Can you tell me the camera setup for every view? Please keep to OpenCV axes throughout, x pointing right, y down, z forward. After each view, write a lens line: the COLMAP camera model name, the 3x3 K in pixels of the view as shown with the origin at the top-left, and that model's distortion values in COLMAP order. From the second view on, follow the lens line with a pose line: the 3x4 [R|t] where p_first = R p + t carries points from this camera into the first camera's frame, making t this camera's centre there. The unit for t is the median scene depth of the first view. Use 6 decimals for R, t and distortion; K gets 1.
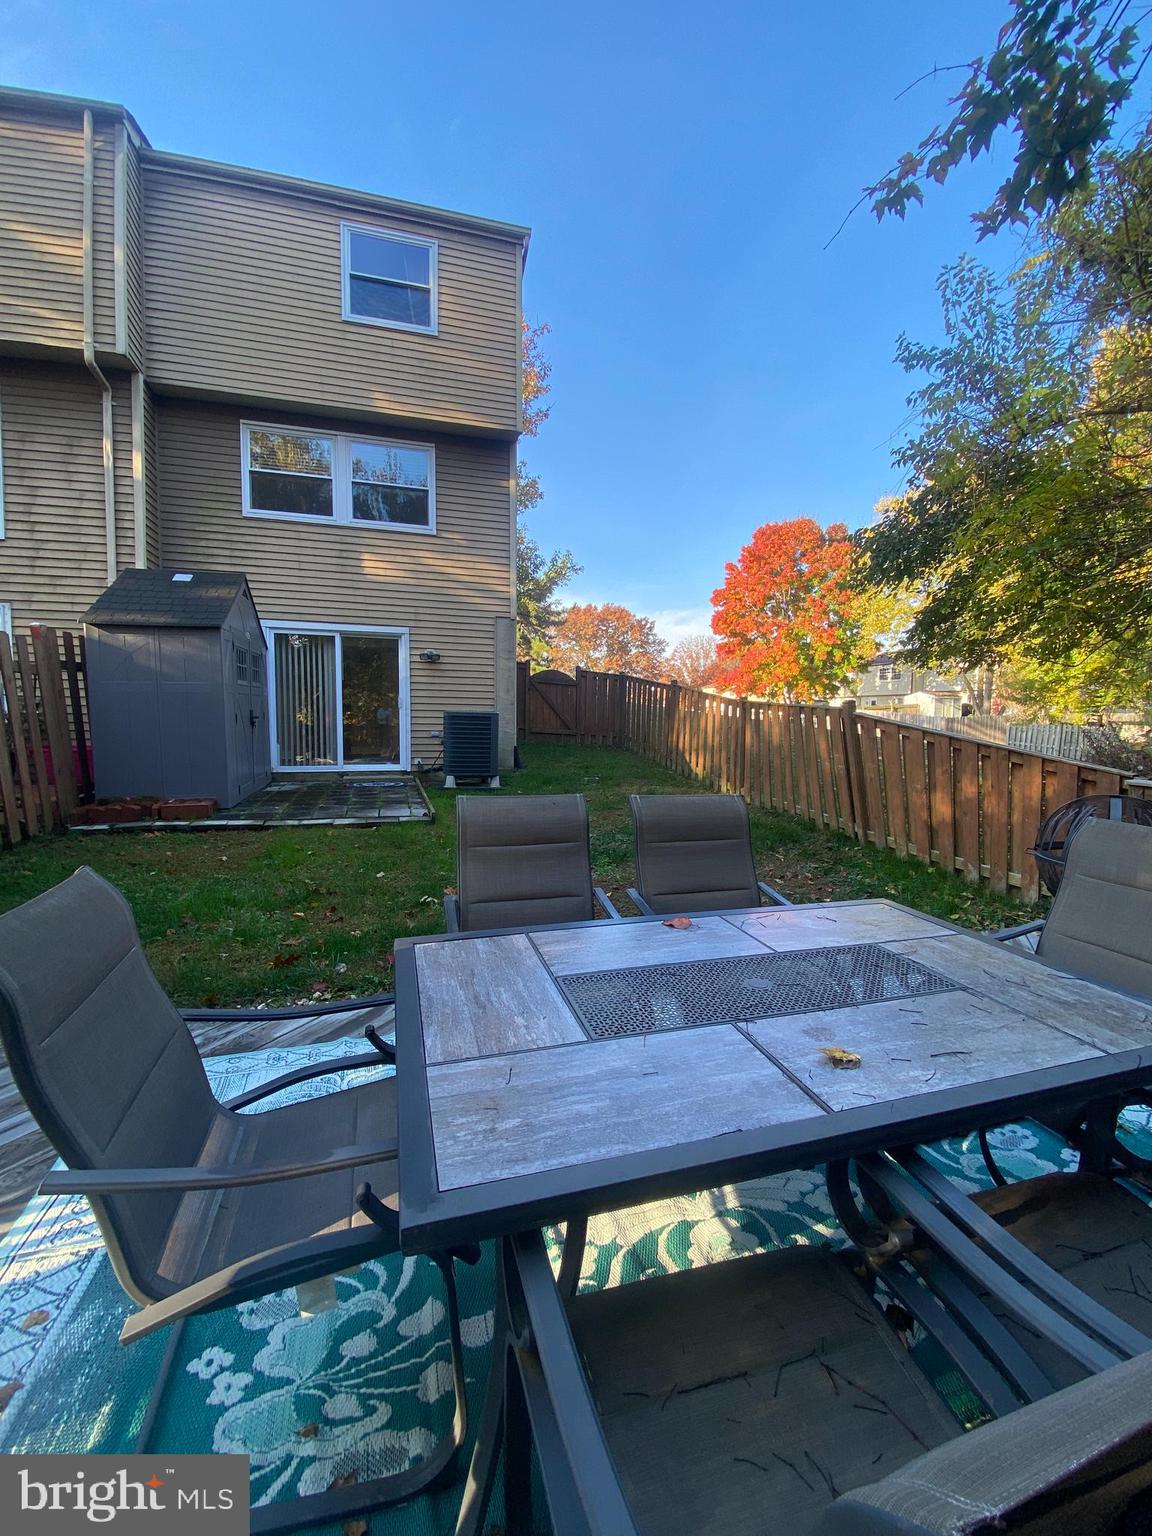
lens RADIAL K [[620.9, 0, 567.6], [0, 620.9, 759.4], [0, 0, 1]] dist [0.001239, -0.010476]
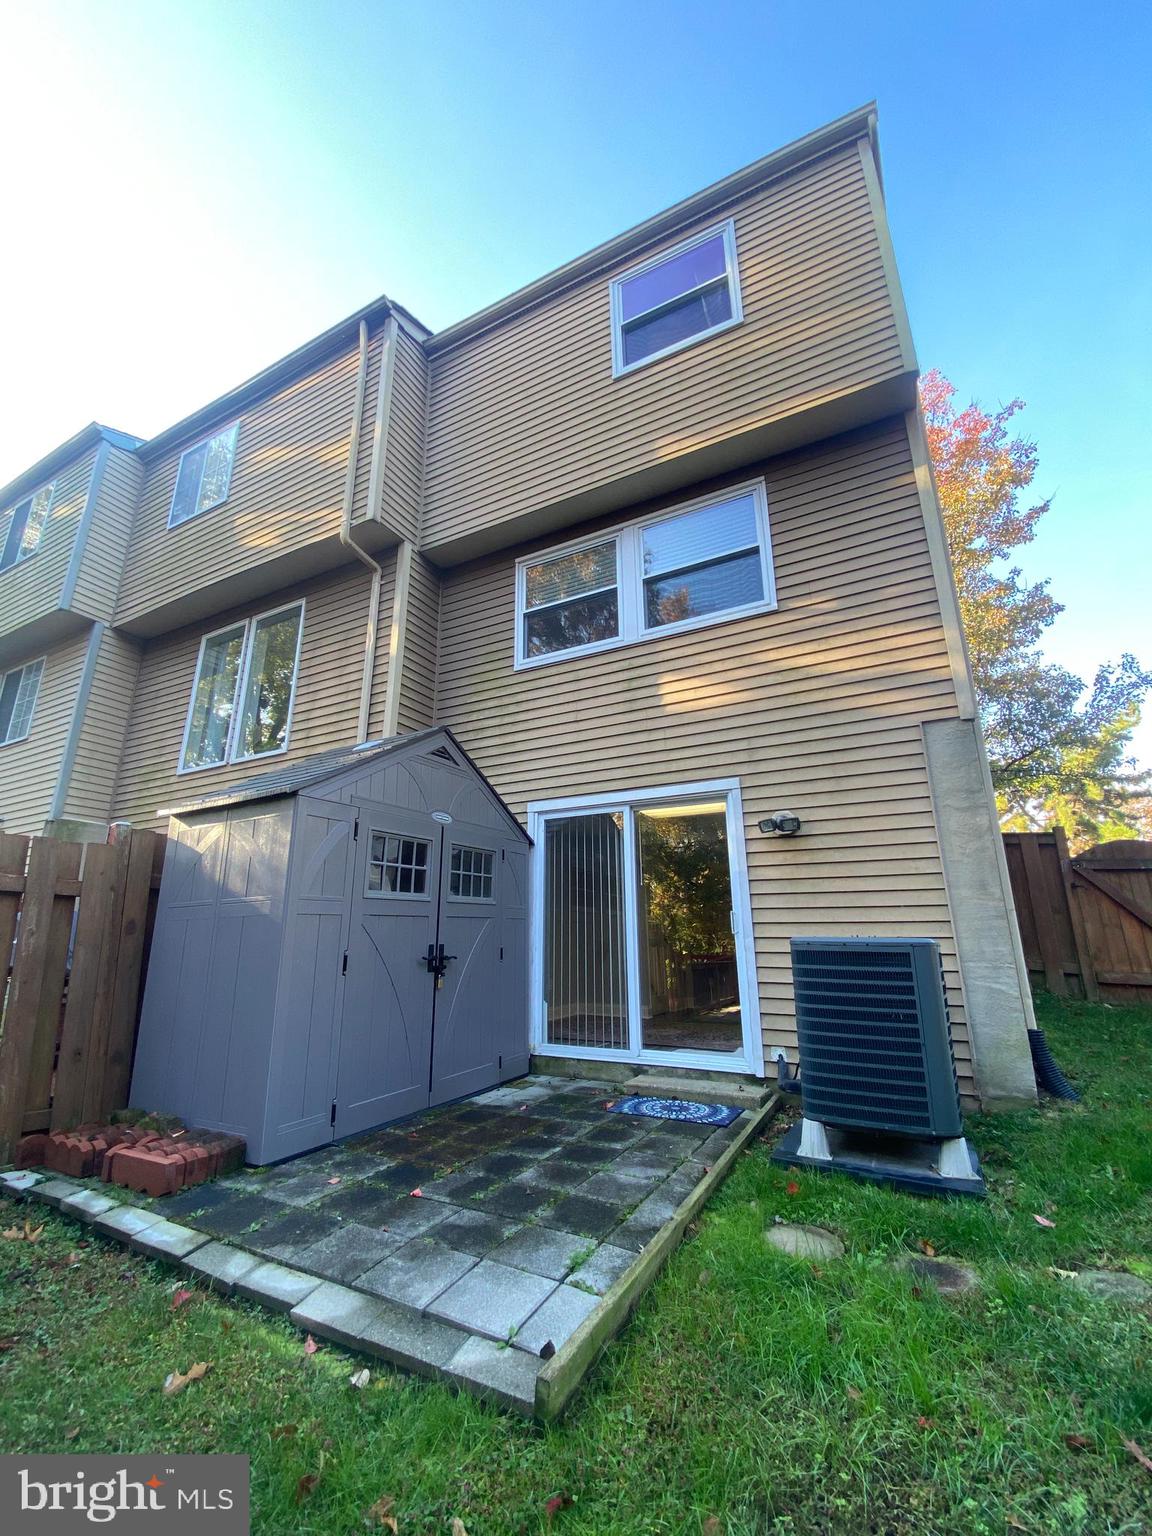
lens RADIAL K [[631.1, 0, 575.8], [0, 631.1, 758.9], [0, 0, 1]] dist [0.038875, -0.030671]
pose [[0.708122, -0.206400, -0.675249, 0.015795], [-0.039550, 0.943226, -0.329787, -0.050006], [0.704981, 0.260236, 0.659756, 0.610233]]
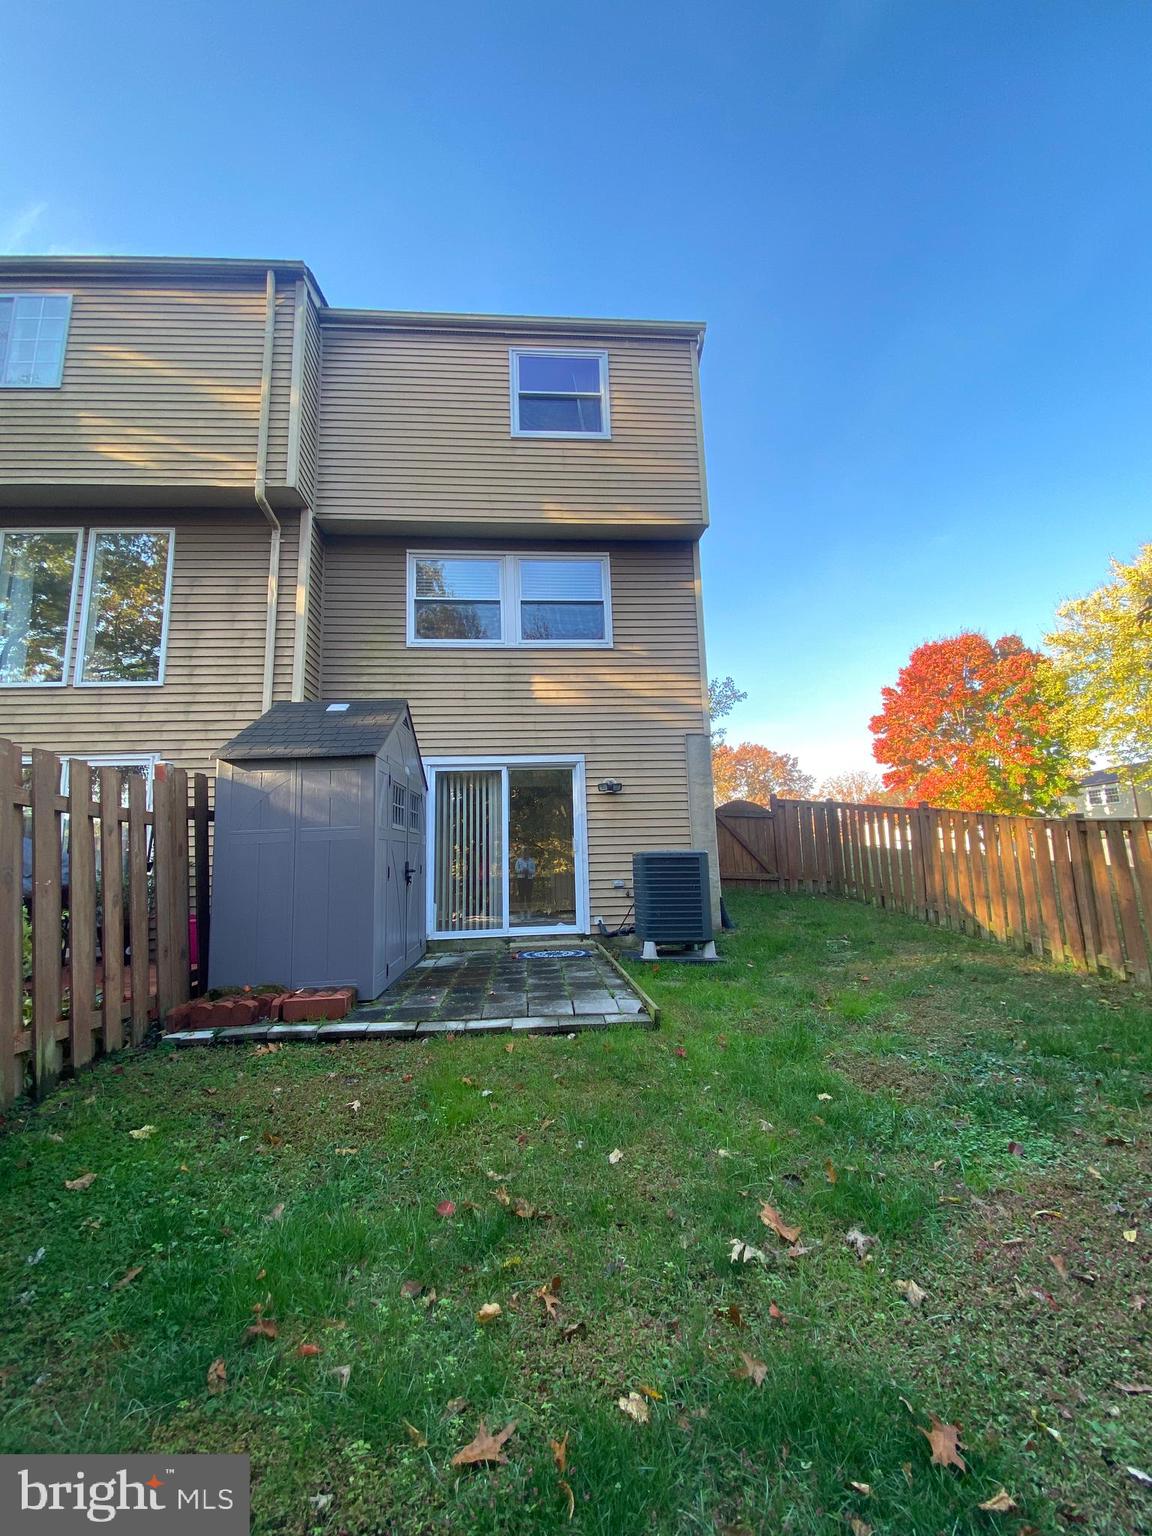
lens RADIAL K [[631.1, 0, 575.8], [0, 631.1, 758.9], [0, 0, 1]] dist [0.038875, -0.030671]
pose [[0.977352, -0.070288, -0.199606, -0.113667], [0.022269, 0.972152, -0.233289, -0.012639], [0.210445, 0.223561, 0.951700, 0.219549]]
